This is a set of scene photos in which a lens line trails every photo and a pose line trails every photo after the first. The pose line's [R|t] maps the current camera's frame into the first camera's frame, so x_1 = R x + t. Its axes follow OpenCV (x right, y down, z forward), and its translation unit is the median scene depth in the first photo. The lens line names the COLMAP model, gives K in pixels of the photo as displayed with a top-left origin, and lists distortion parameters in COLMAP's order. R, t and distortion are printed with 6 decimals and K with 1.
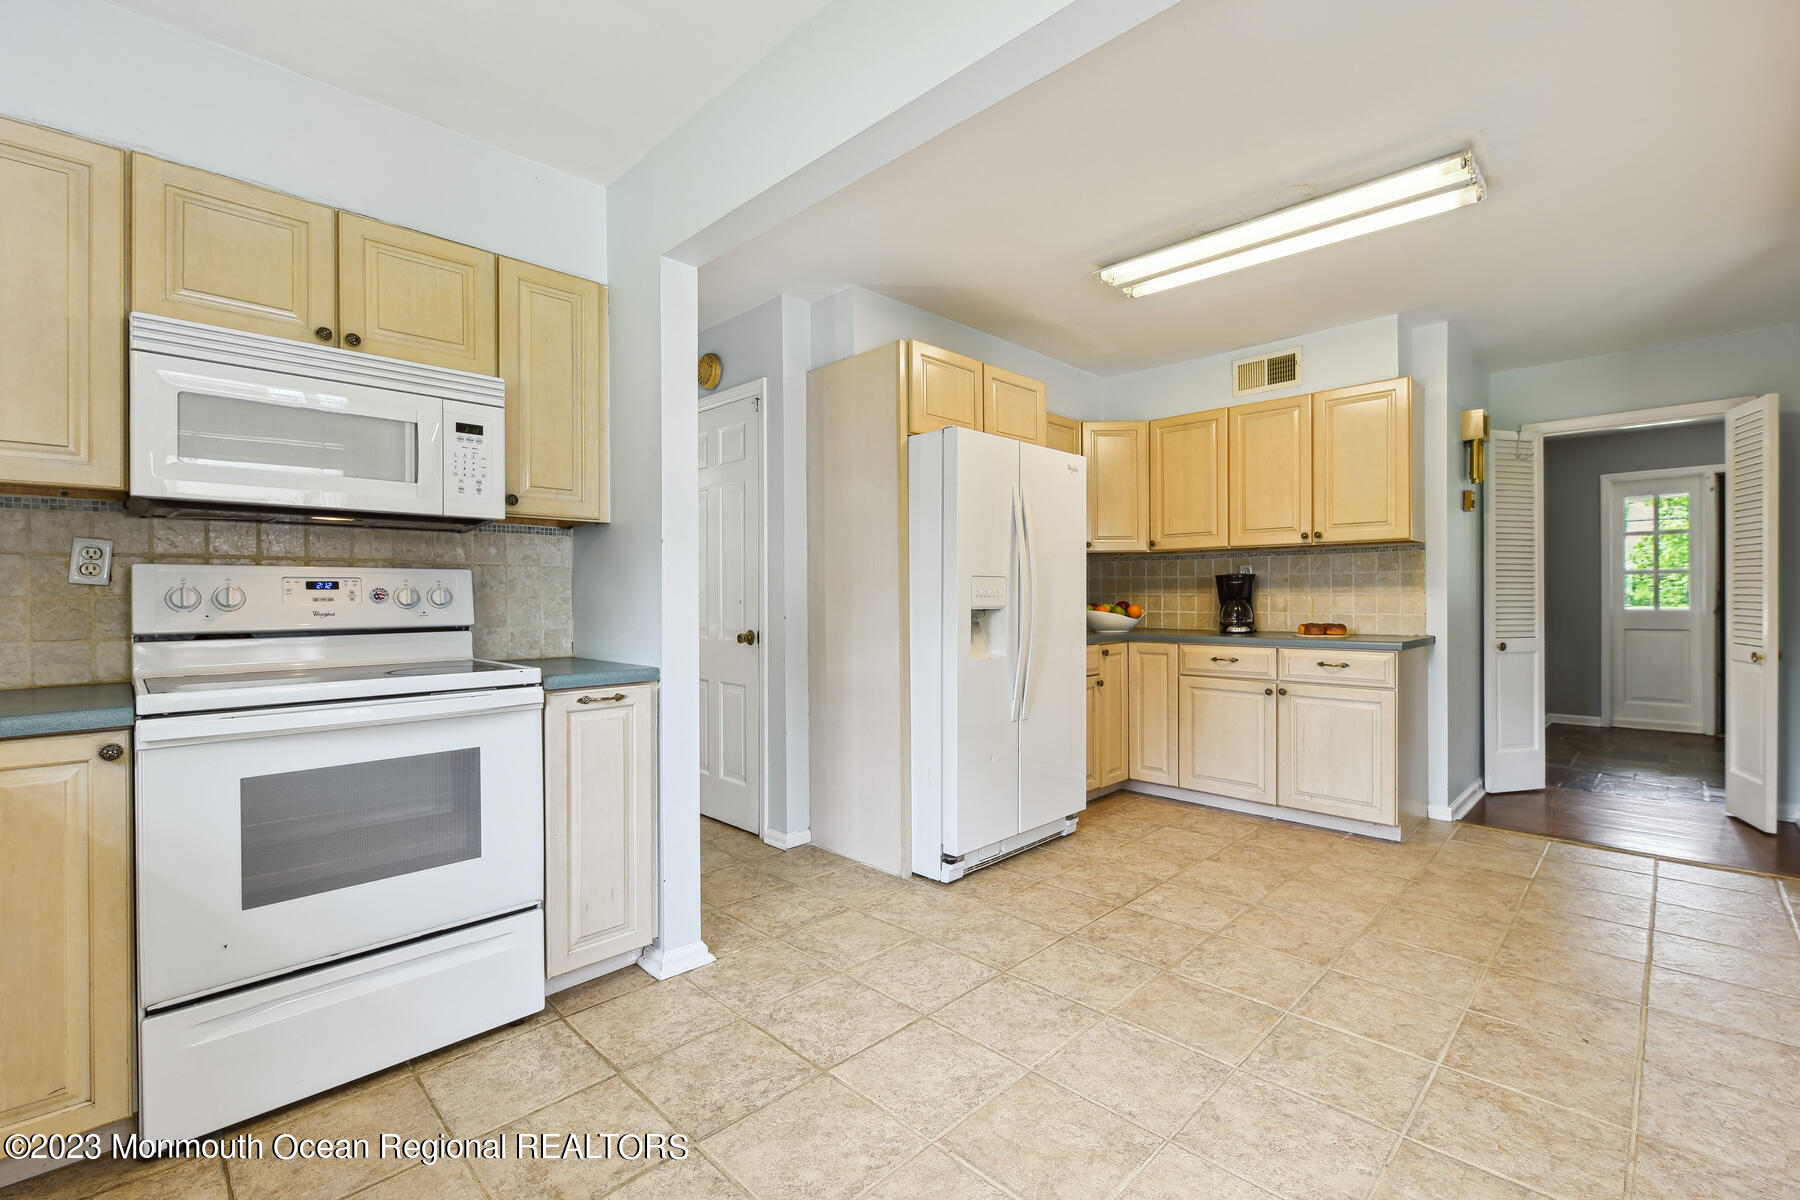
lens RADIAL K [[777.7, 0, 904.0], [0, 777.7, 593.2], [0, 0, 1]] dist [-0.002341, -0.000412]
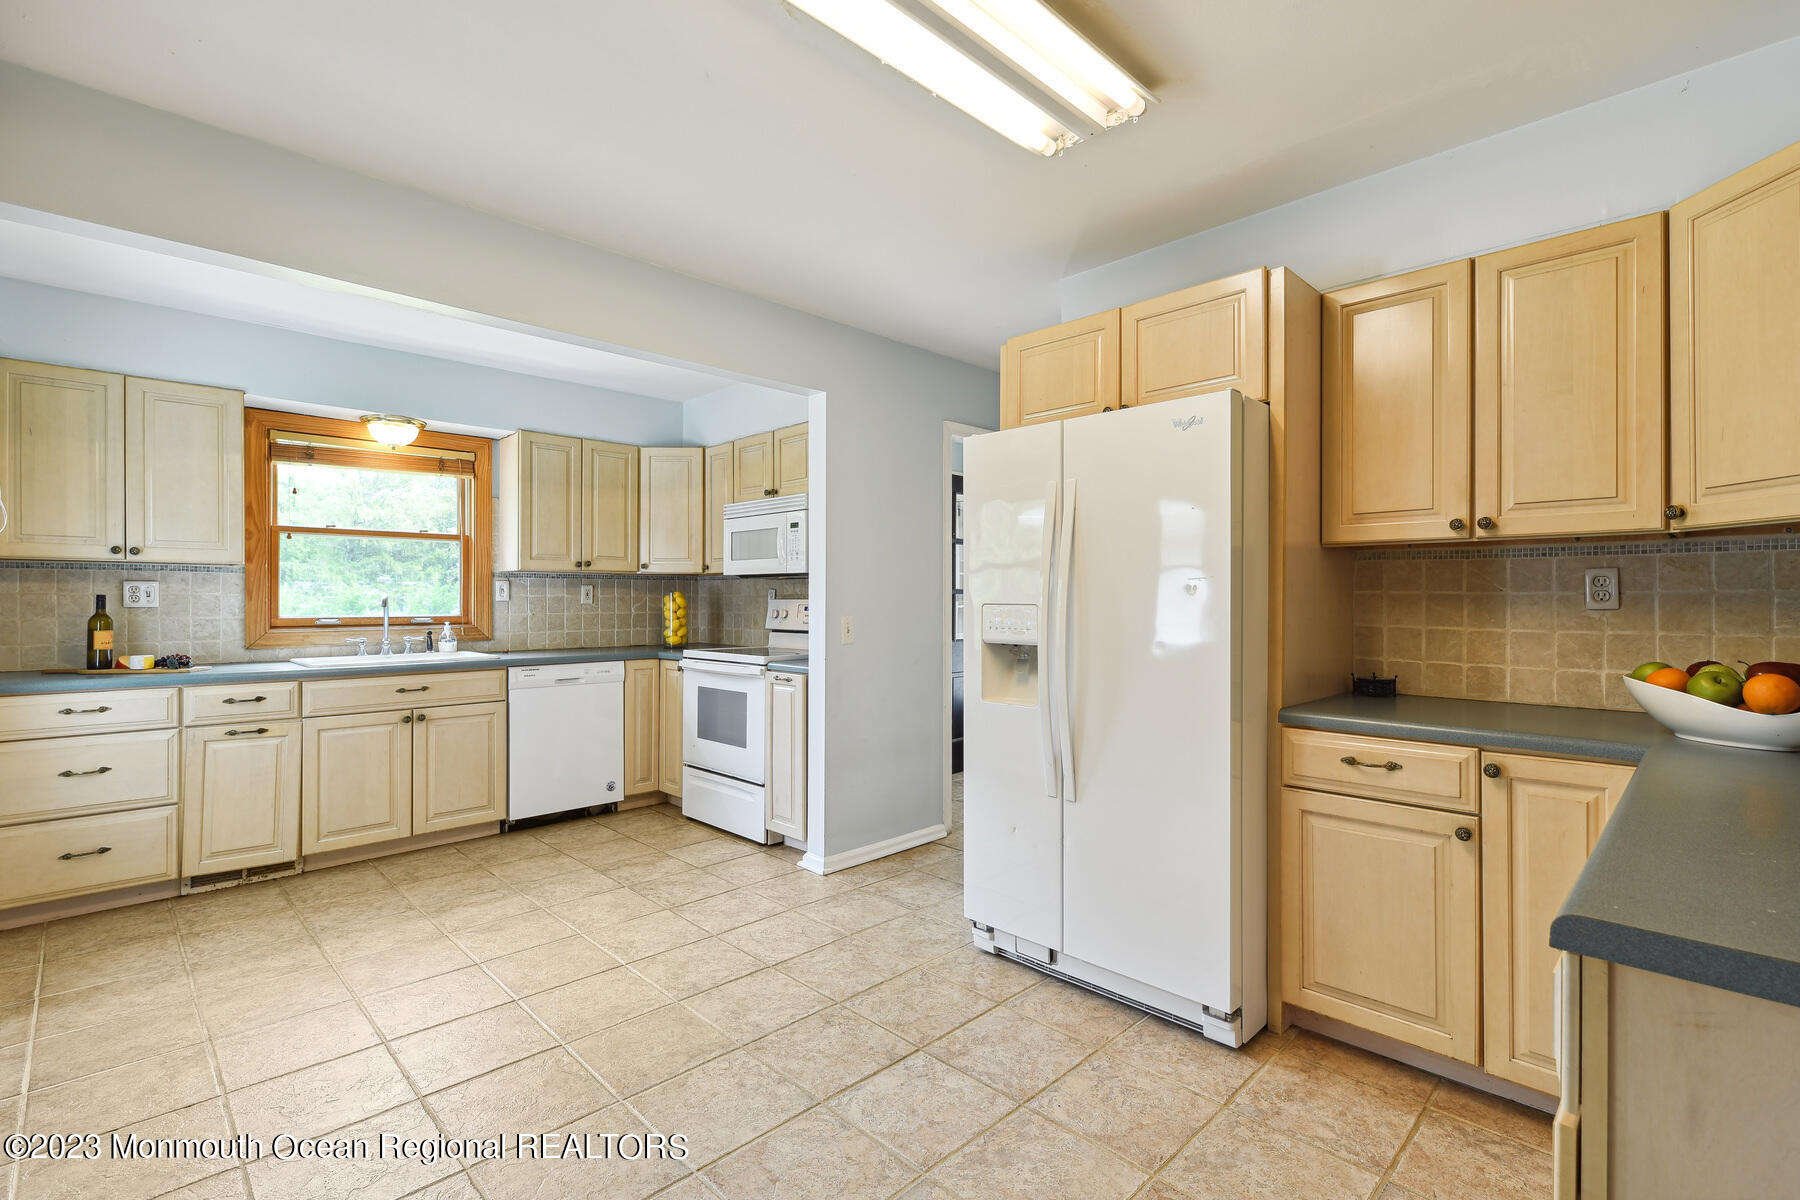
lens RADIAL K [[816.2, 0, 914.3], [0, 816.2, 597.0], [0, 0, 1]] dist [-0.011410, -0.001061]
pose [[0.000894, 0.003018, -0.999995, 0.994402], [-0.001287, 0.999995, 0.003017, -0.032883], [0.999999, 0.001284, 0.000898, 0.929349]]
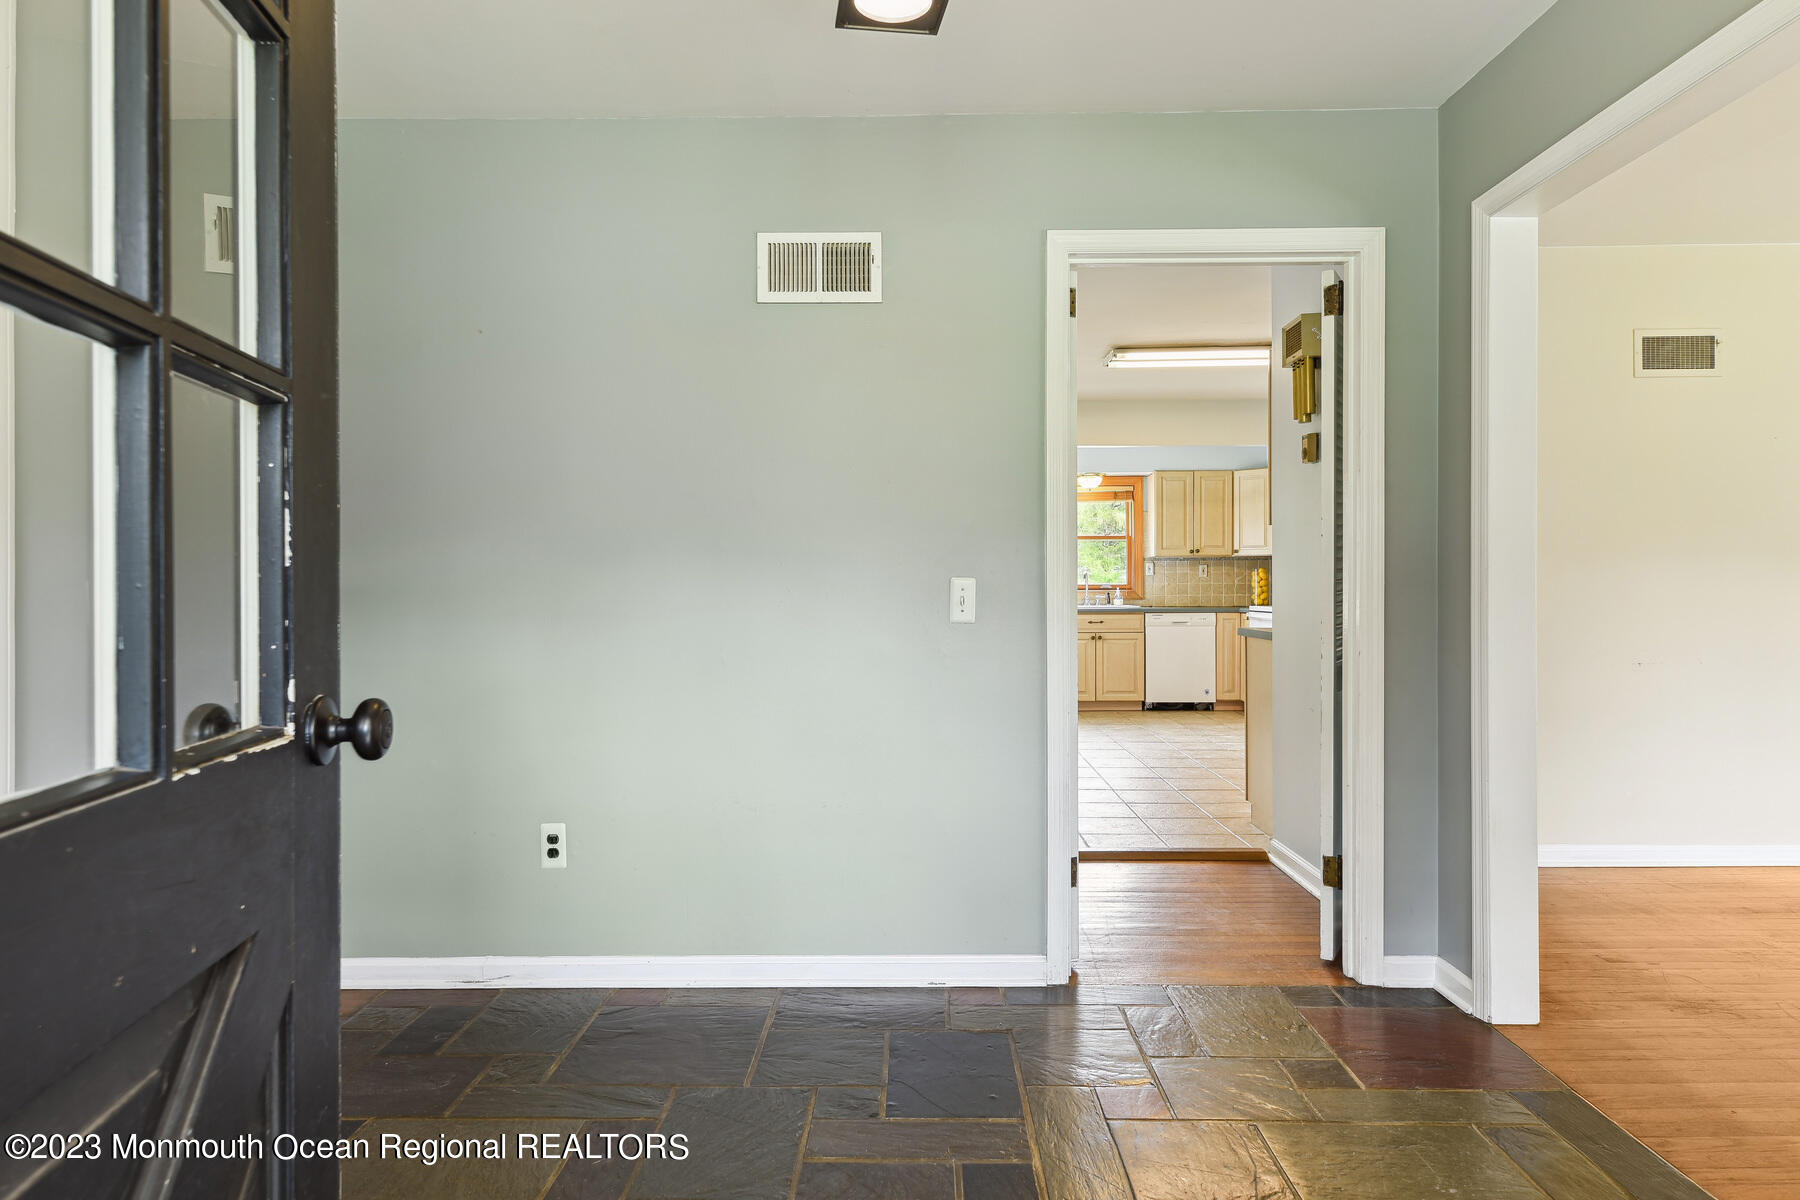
lens RADIAL K [[1074.4, 0, 899.8], [0, 1074.4, 596.6], [0, 0, 1]] dist [0.007312, 0.001138]
pose [[-0.720619, 0.014516, -0.693179, 2.305721], [0.006733, 0.999880, 0.013939, -0.005273], [0.693299, 0.005378, -0.720630, 2.005829]]
